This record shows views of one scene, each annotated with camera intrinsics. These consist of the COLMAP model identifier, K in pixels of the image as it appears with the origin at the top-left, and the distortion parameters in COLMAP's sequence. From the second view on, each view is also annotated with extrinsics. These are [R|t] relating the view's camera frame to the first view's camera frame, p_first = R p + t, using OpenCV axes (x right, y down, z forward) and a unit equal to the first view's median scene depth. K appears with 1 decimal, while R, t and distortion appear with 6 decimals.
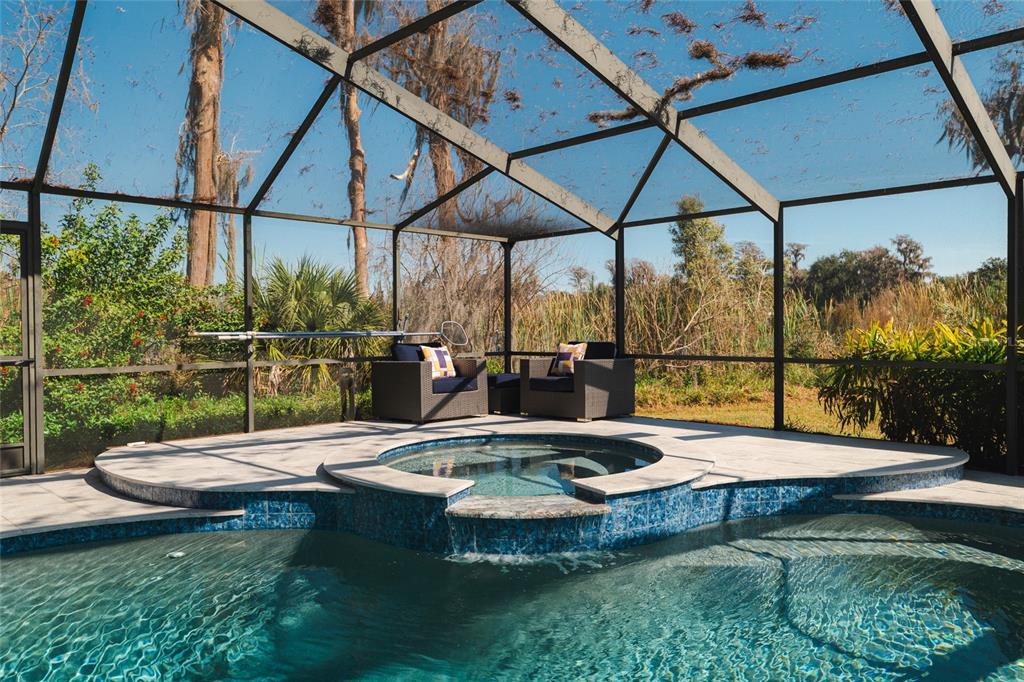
lens RADIAL K [[742.0, 0, 510.6], [0, 742.0, 340.2], [0, 0, 1]] dist [0.005535, 0.000540]
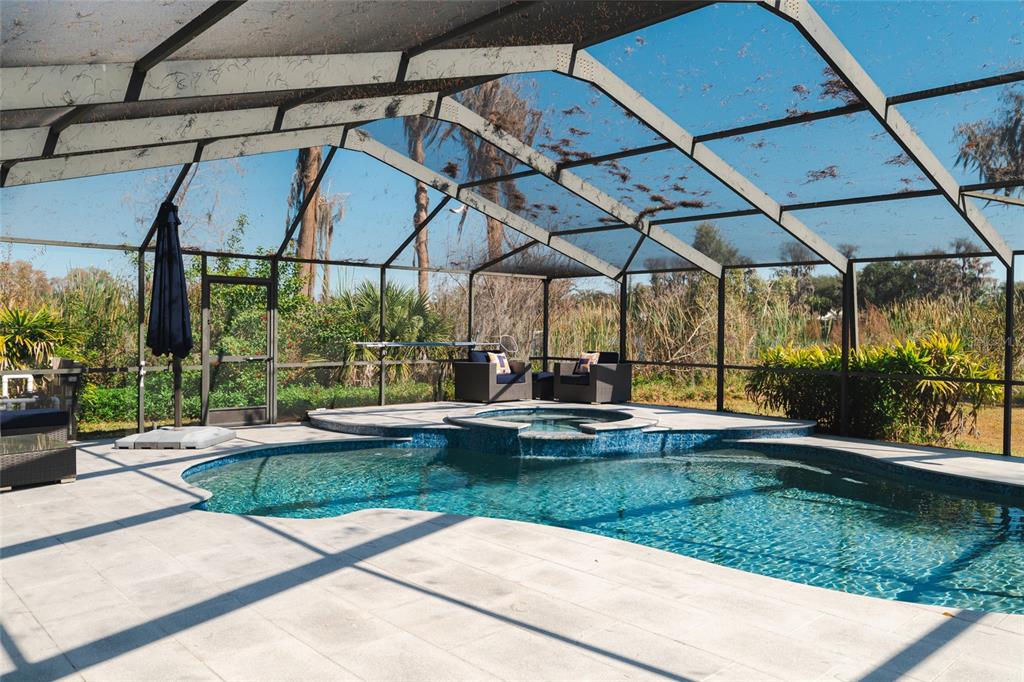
lens RADIAL K [[789.3, 0, 485.4], [0, 789.3, 362.9], [0, 0, 1]] dist [-0.012641, -0.002802]
pose [[0.997263, 0.019197, -0.071407, -0.012617], [-0.017180, 0.999439, 0.028745, -0.018211], [0.071919, -0.027439, 0.997033, -0.628765]]
